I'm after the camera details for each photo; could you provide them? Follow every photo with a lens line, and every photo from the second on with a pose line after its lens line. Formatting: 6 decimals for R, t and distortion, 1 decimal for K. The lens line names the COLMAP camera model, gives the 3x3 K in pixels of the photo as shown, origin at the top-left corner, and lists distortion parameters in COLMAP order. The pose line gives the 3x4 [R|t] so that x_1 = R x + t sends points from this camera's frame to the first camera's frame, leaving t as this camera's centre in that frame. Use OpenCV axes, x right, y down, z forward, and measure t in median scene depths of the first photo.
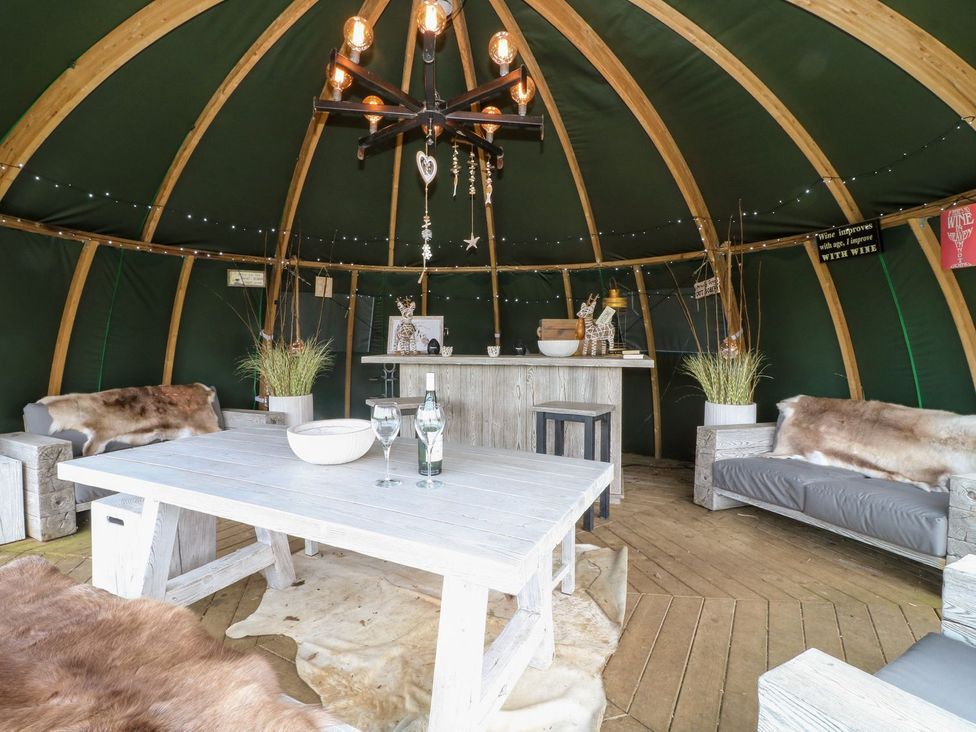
lens RADIAL K [[632.8, 0, 488.0], [0, 632.8, 366.0], [0, 0, 1]] dist [-0.001654, -0.002639]
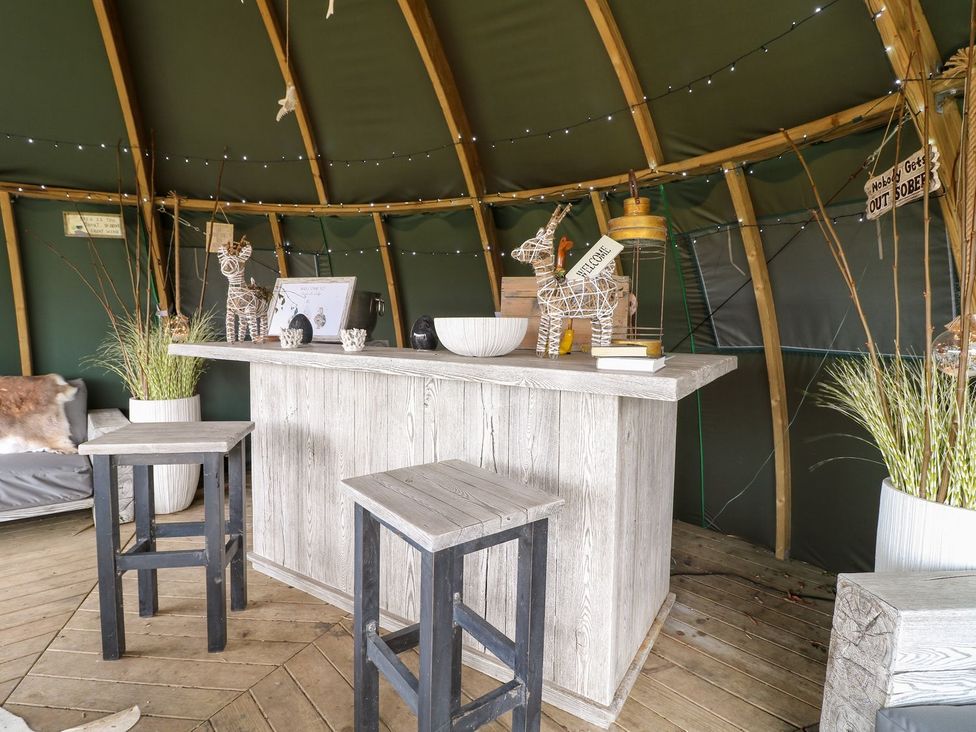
lens RADIAL K [[547.1, 0, 488.0], [0, 547.1, 366.0], [0, 0, 1]] dist [-0.027597, -0.000558]
pose [[0.938347, 0.040403, -0.343325, 0.227229], [-0.031742, 0.999021, 0.030813, -0.018124], [0.344233, -0.018016, 0.938711, 0.607141]]
